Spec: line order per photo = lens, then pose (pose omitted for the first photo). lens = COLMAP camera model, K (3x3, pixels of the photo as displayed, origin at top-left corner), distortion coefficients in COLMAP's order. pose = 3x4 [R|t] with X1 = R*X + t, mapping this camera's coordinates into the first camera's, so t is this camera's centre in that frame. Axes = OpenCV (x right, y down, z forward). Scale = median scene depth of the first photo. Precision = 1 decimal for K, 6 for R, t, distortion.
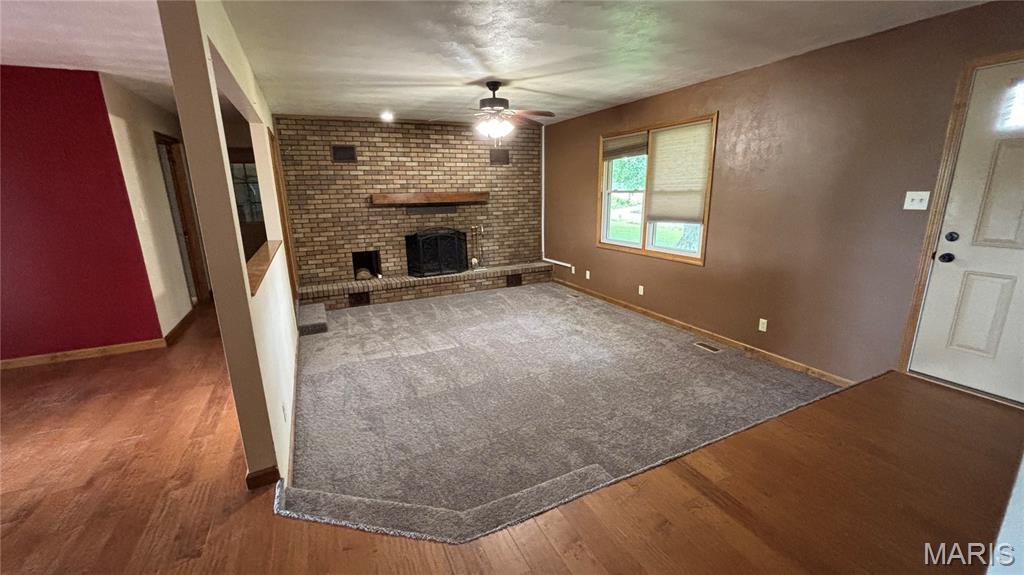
lens RADIAL K [[411.3, 0, 511.6], [0, 411.3, 289.4], [0, 0, 1]] dist [0.030948, -0.031986]
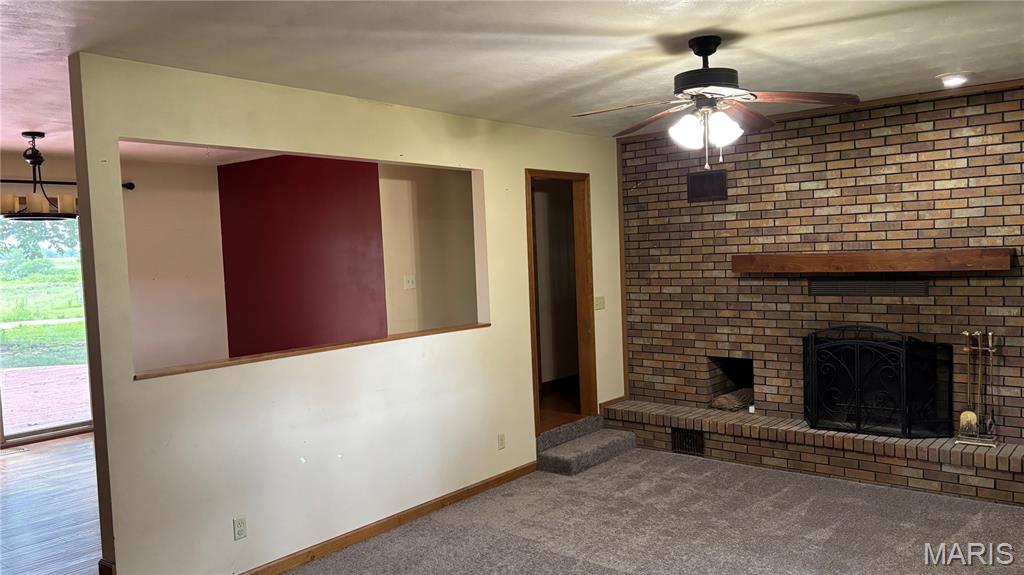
lens RADIAL K [[771.7, 0, 510.0], [0, 771.7, 292.8], [0, 0, 1]] dist [0.046181, -0.059375]
pose [[0.418627, 0.054145, -0.906543, 0.482006], [-0.187115, 0.981946, -0.027758, -0.102904], [0.888673, 0.181248, 0.421200, 0.334849]]
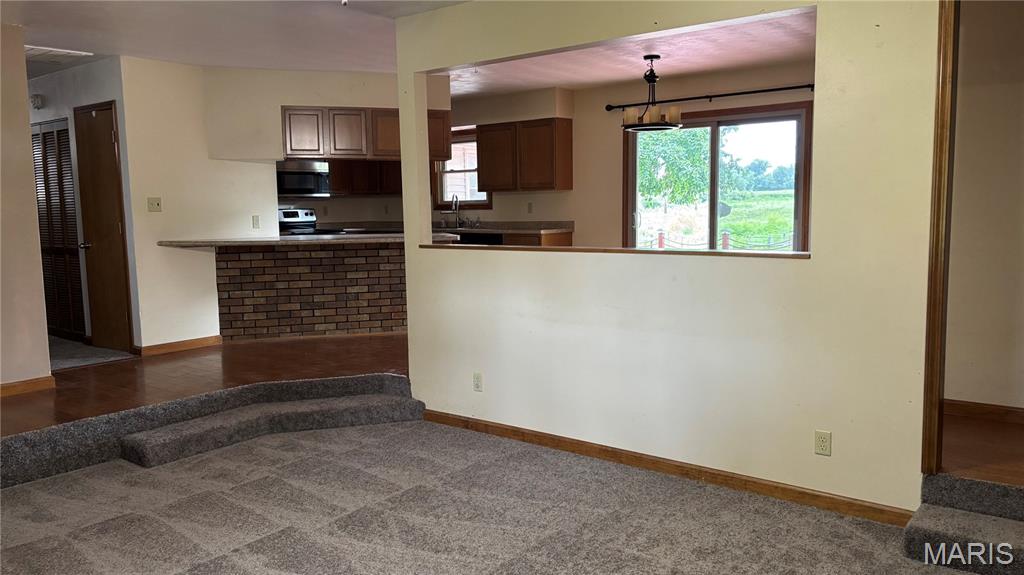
lens RADIAL K [[771.7, 0, 510.0], [0, 771.7, 292.8], [0, 0, 1]] dist [0.046181, -0.059375]
pose [[-0.896323, 0.086779, -0.434827, 0.082687], [-0.070110, 0.940588, 0.332233, -0.248167], [0.437824, 0.328273, -0.836987, 1.152591]]
